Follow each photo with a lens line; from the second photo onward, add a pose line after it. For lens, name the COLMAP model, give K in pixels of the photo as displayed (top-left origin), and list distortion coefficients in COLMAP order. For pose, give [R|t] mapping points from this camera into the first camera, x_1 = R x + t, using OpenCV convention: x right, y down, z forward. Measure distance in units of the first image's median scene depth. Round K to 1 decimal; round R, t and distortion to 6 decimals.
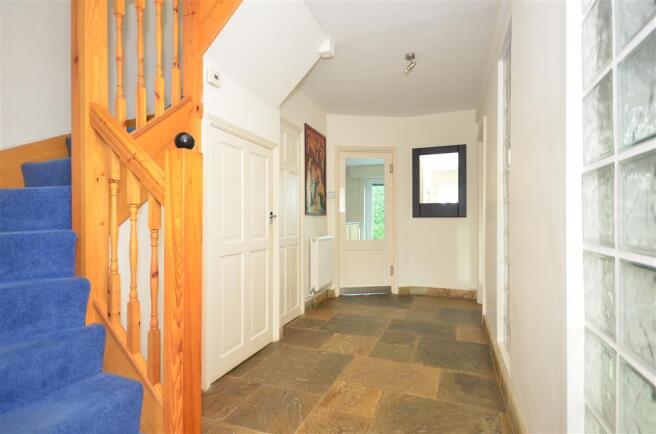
lens RADIAL K [[338.9, 0, 328.0], [0, 338.9, 217.0], [0, 0, 1]] dist [0.001256, 0.000178]
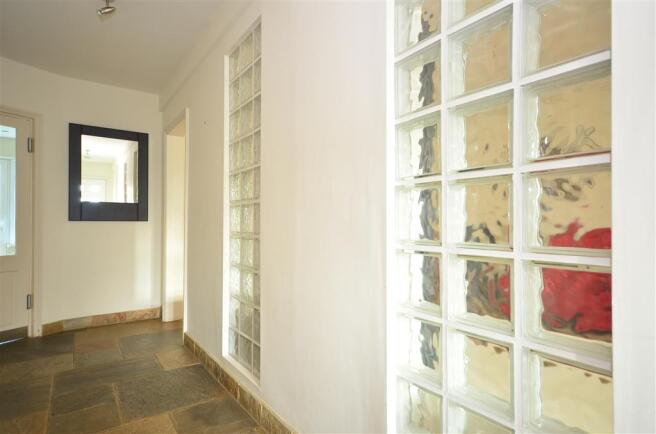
lens RADIAL K [[373.8, 0, 328.0], [0, 373.8, 217.0], [0, 0, 1]] dist [0.017674, 0.000535]
pose [[0.520019, 0.016223, 0.854001, -0.147324], [-0.007462, 0.999868, -0.014451, 0.000770], [-0.854122, 0.001142, 0.520071, 0.141599]]
